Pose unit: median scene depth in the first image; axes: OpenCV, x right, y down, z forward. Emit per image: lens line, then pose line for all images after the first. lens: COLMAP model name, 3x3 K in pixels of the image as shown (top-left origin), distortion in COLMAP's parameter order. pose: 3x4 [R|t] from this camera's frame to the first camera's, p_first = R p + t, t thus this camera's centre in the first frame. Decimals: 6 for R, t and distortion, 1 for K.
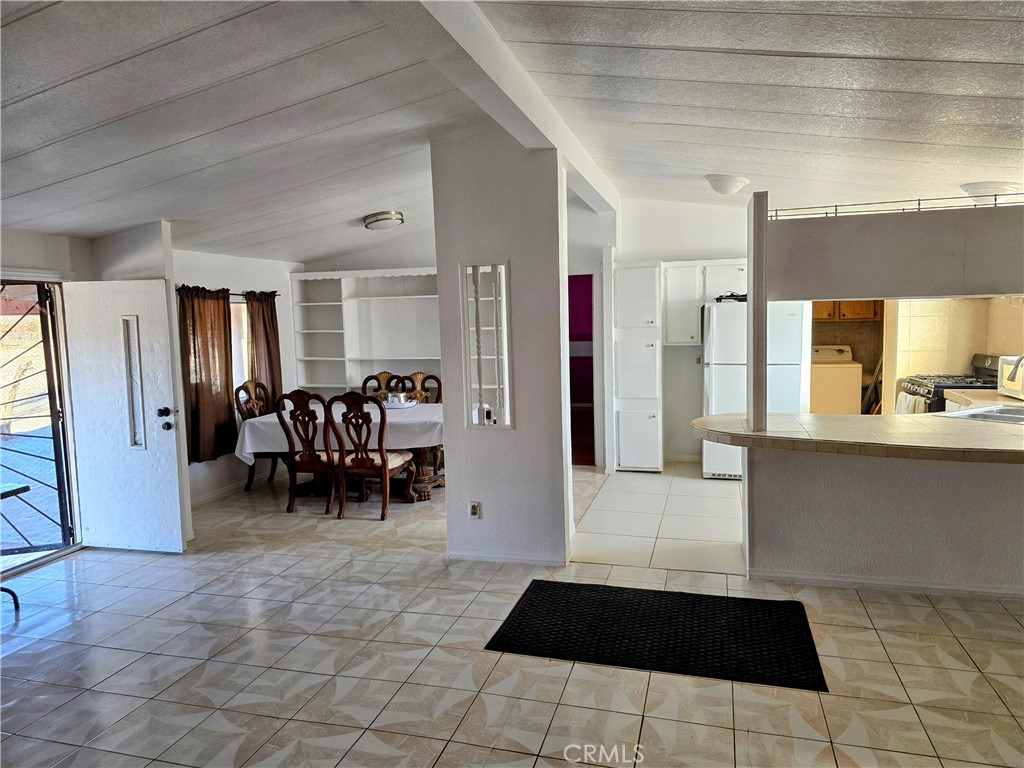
lens RADIAL K [[689.6, 0, 512.0], [0, 689.6, 384.0], [0, 0, 1]] dist [0.067681, -0.057010]
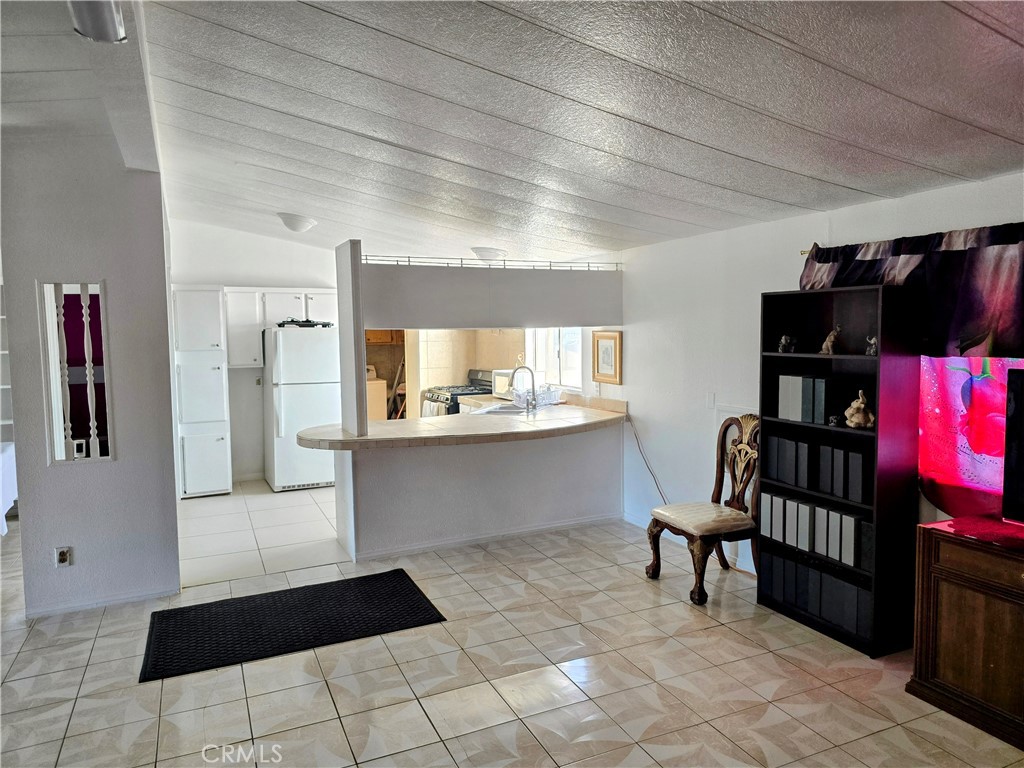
lens RADIAL K [[689.6, 0, 512.0], [0, 689.6, 384.0], [0, 0, 1]] dist [0.067681, -0.057010]
pose [[0.757416, -0.039087, 0.651762, -0.199620], [0.060137, 0.998140, -0.010026, 0.004712], [-0.650158, 0.046789, 0.758357, -0.073806]]
